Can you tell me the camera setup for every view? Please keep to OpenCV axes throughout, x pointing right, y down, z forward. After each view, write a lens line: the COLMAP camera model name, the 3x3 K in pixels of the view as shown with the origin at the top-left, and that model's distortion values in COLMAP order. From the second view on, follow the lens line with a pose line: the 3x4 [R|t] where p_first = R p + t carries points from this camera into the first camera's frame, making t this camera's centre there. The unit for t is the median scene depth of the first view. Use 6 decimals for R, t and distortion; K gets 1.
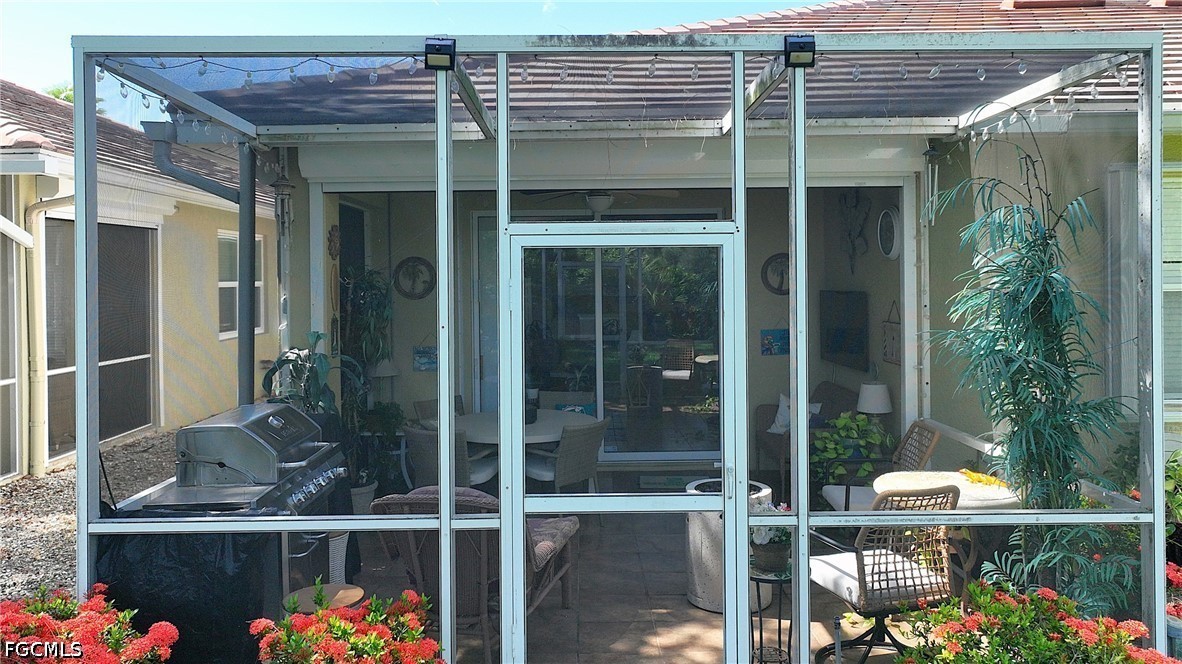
lens RADIAL K [[830.7, 0, 577.7], [0, 830.7, 286.5], [0, 0, 1]] dist [0.005767, -0.001839]
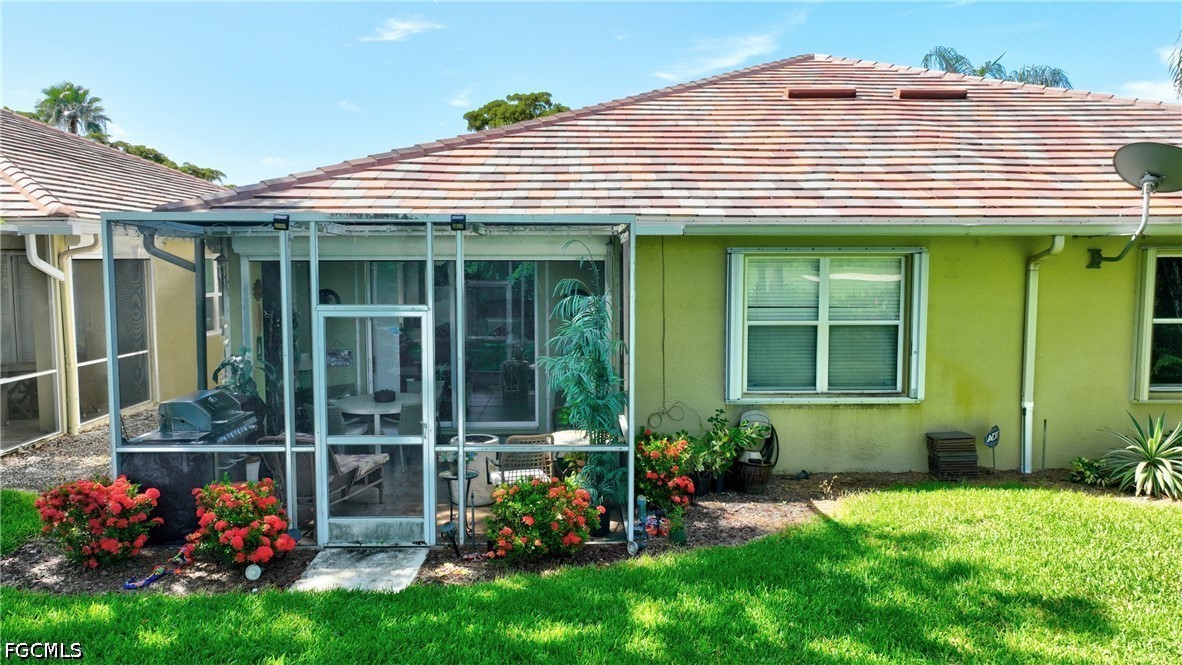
lens RADIAL K [[830.7, 0, 591.6], [0, 830.7, 331.8], [0, 0, 1]] dist [0.005767, -0.001839]
pose [[0.999891, 0.009330, 0.011476, 0.479345], [-0.010193, 0.996935, 0.077569, -0.147854], [-0.010717, -0.077677, 0.996921, -0.888664]]
